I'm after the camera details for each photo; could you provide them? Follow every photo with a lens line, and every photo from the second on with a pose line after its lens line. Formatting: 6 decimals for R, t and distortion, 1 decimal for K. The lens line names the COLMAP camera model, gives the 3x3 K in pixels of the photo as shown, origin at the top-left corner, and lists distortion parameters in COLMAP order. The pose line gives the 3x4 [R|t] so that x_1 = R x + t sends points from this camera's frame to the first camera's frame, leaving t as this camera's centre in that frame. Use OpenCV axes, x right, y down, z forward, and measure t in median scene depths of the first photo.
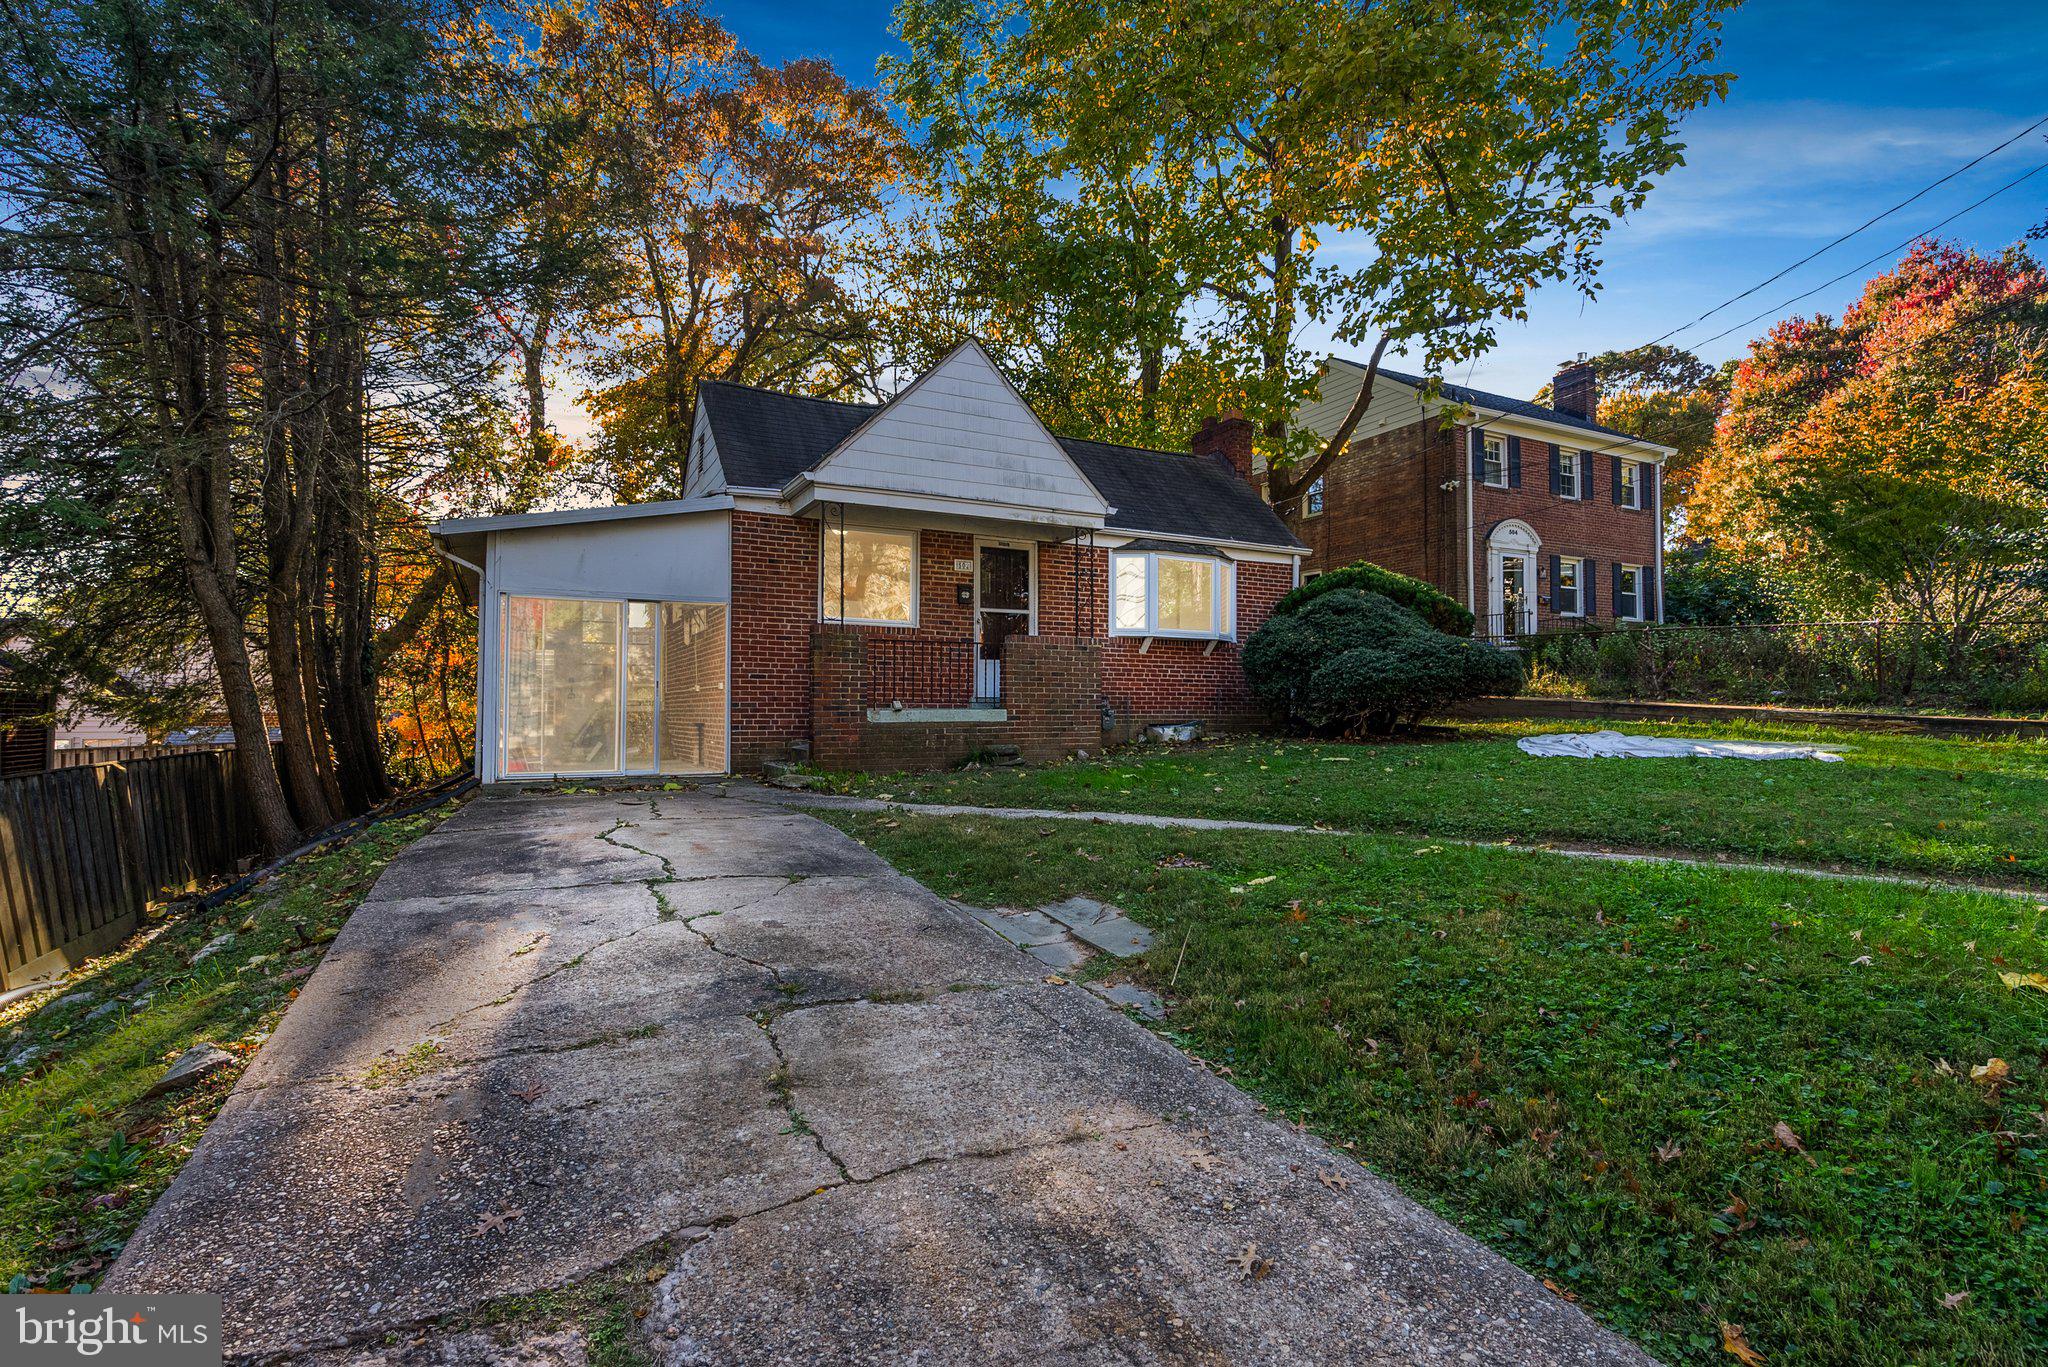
lens RADIAL K [[961.8, 0, 1022.4], [0, 961.8, 681.6], [0, 0, 1]] dist [-0.001436, -0.000053]
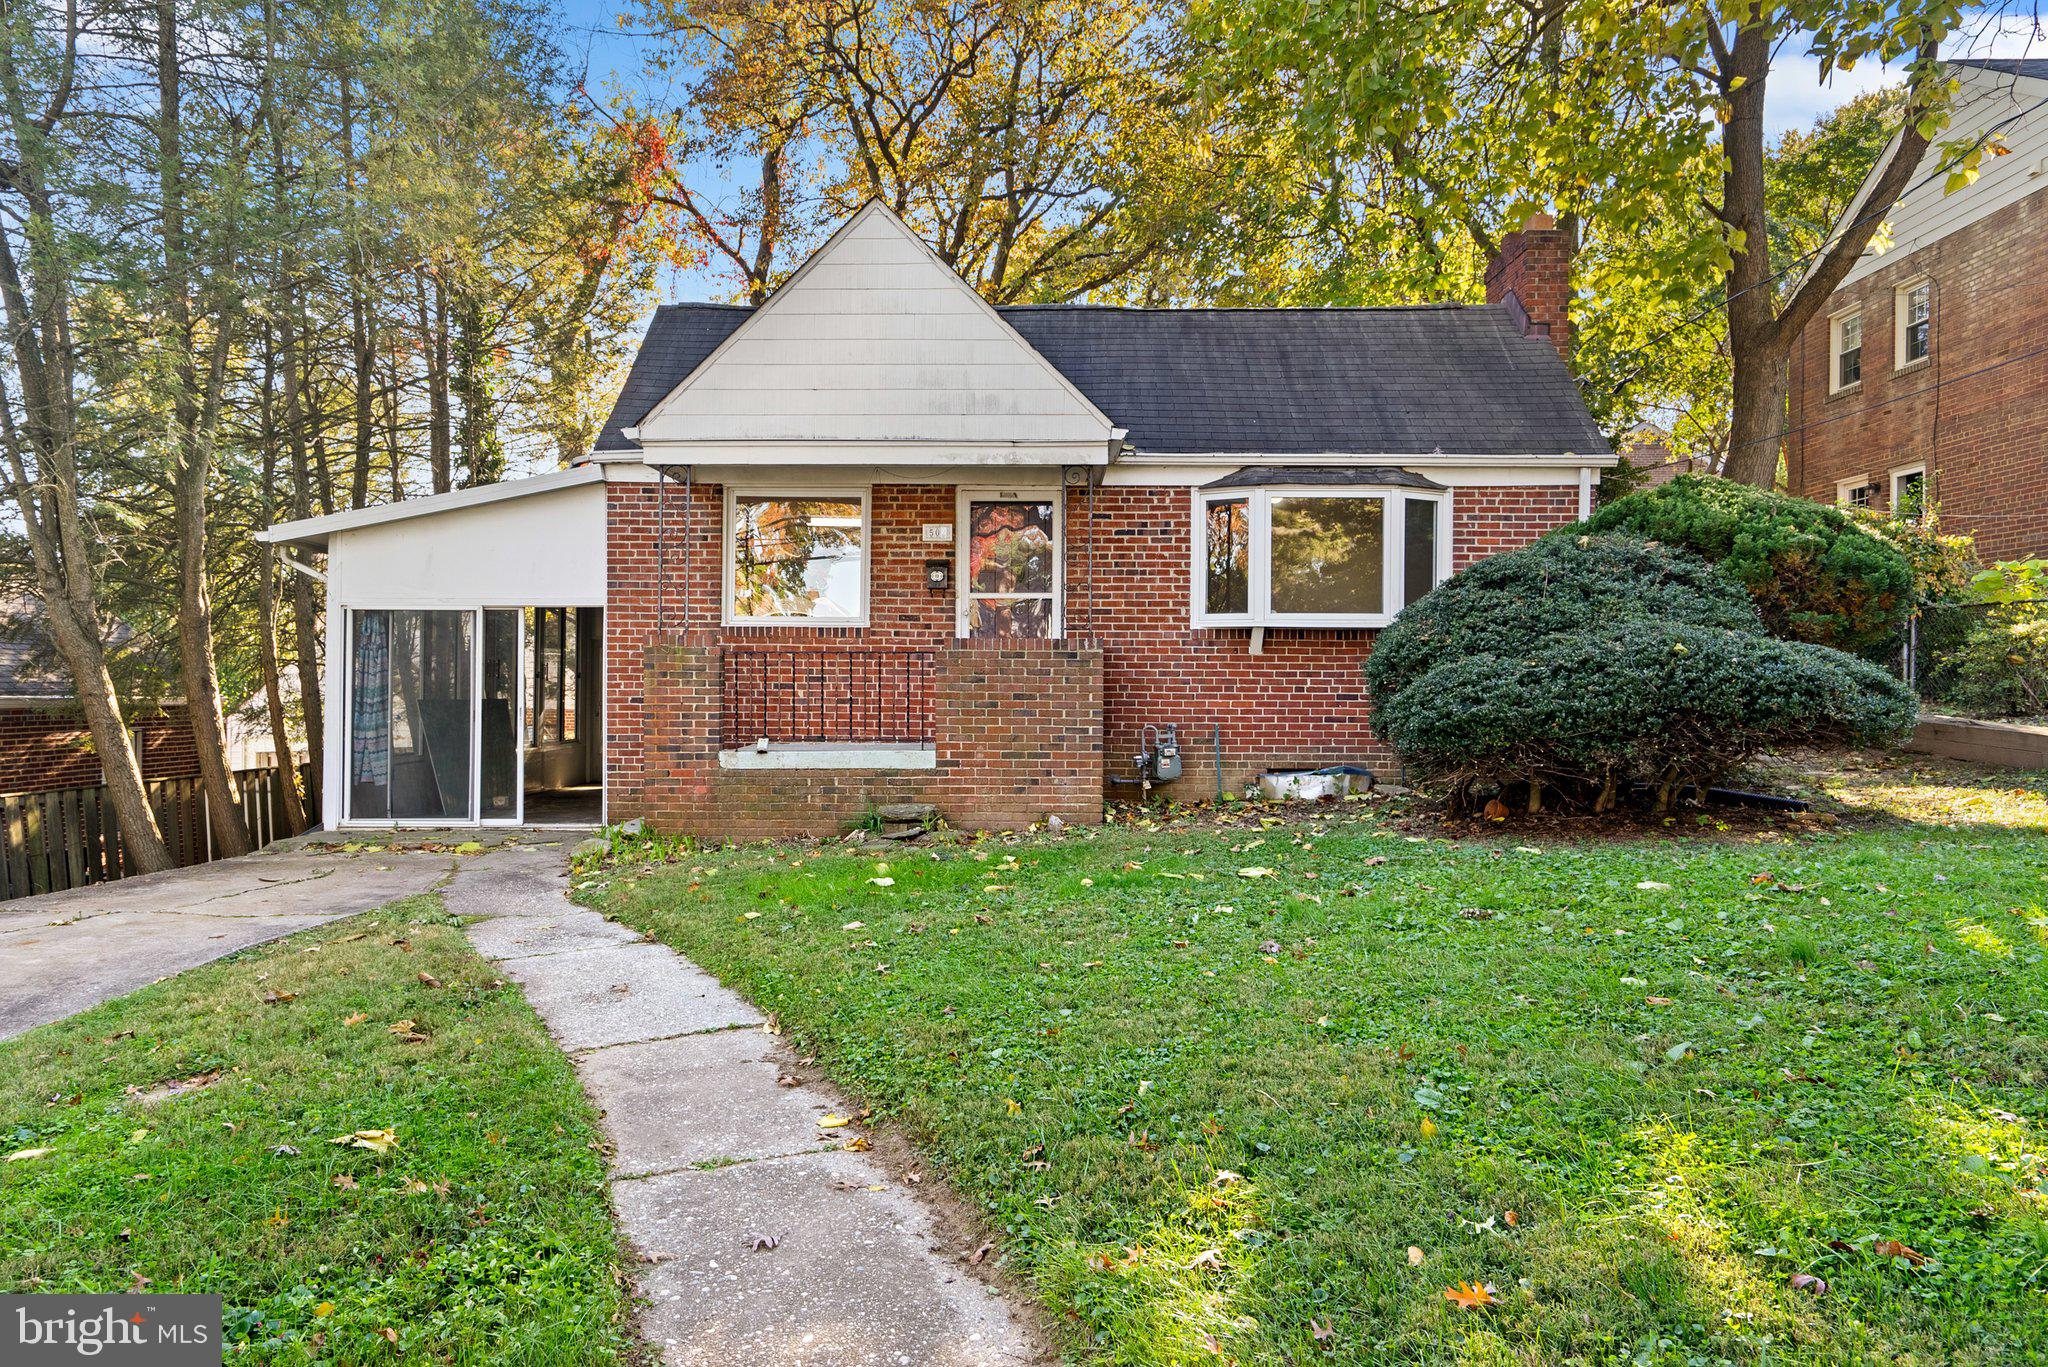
lens RADIAL K [[1308.8, 0, 1028.8], [0, 1308.8, 683.4], [0, 0, 1]] dist [0.002967, 0.000751]
pose [[0.880995, 0.002129, -0.473121, 0.435121], [0.012935, 0.999508, 0.028583, -0.039867], [0.472949, -0.031302, 0.880534, 0.215341]]
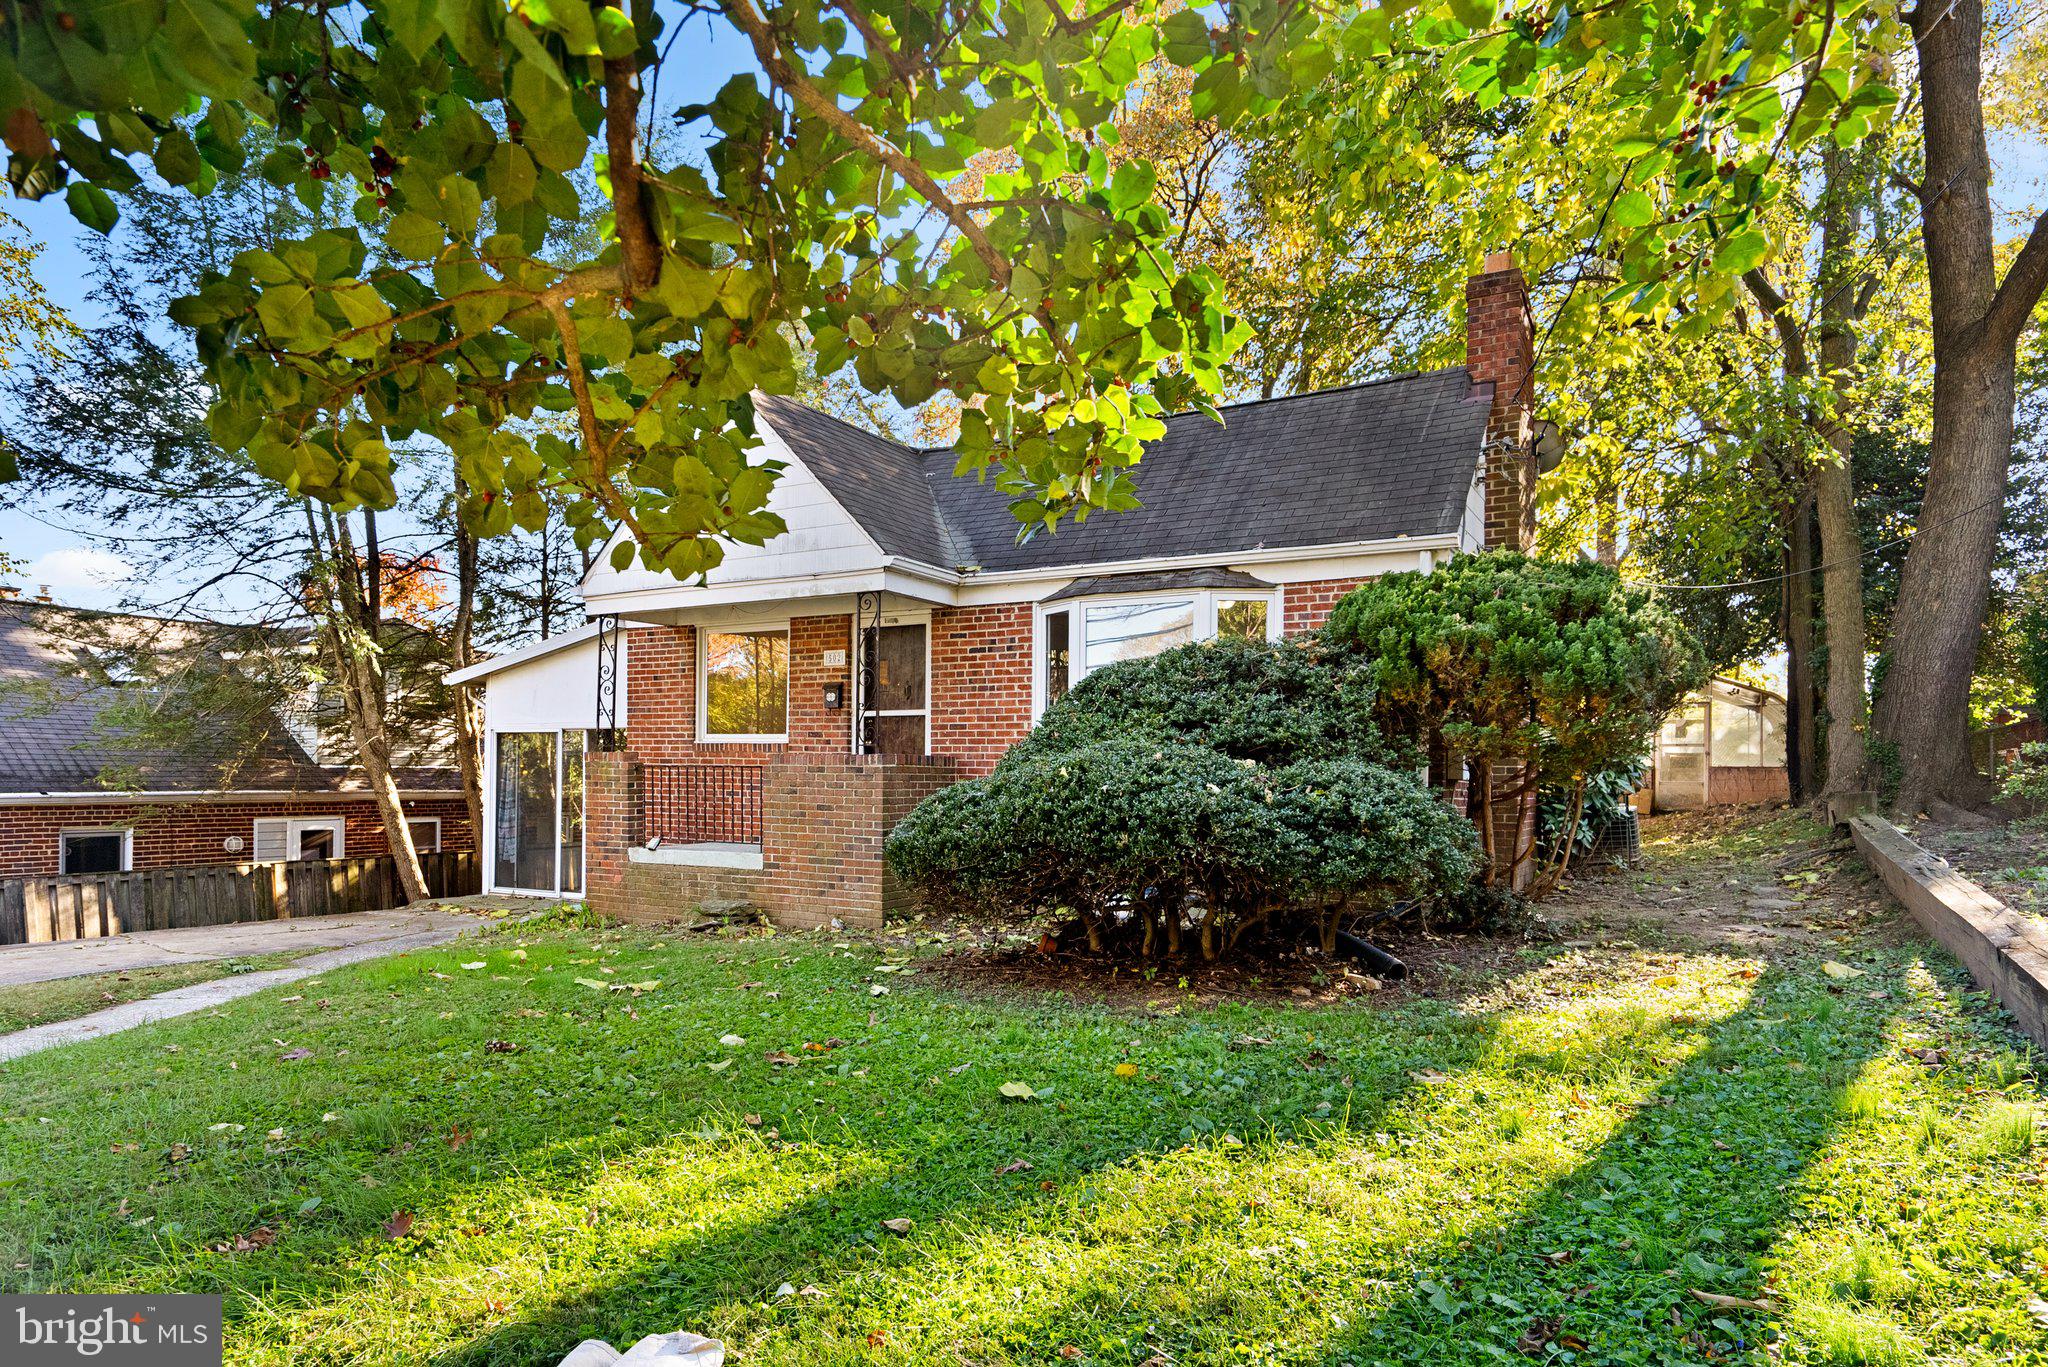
lens RADIAL K [[1211.3, 0, 1014.7], [0, 1211.3, 771.2], [0, 0, 1]] dist [0.001369, 0.000127]
pose [[0.527985, 0.004748, -0.849240, 0.828244], [0.018610, 0.999680, 0.017159, -0.045170], [0.849050, -0.024864, 0.527728, 0.618661]]
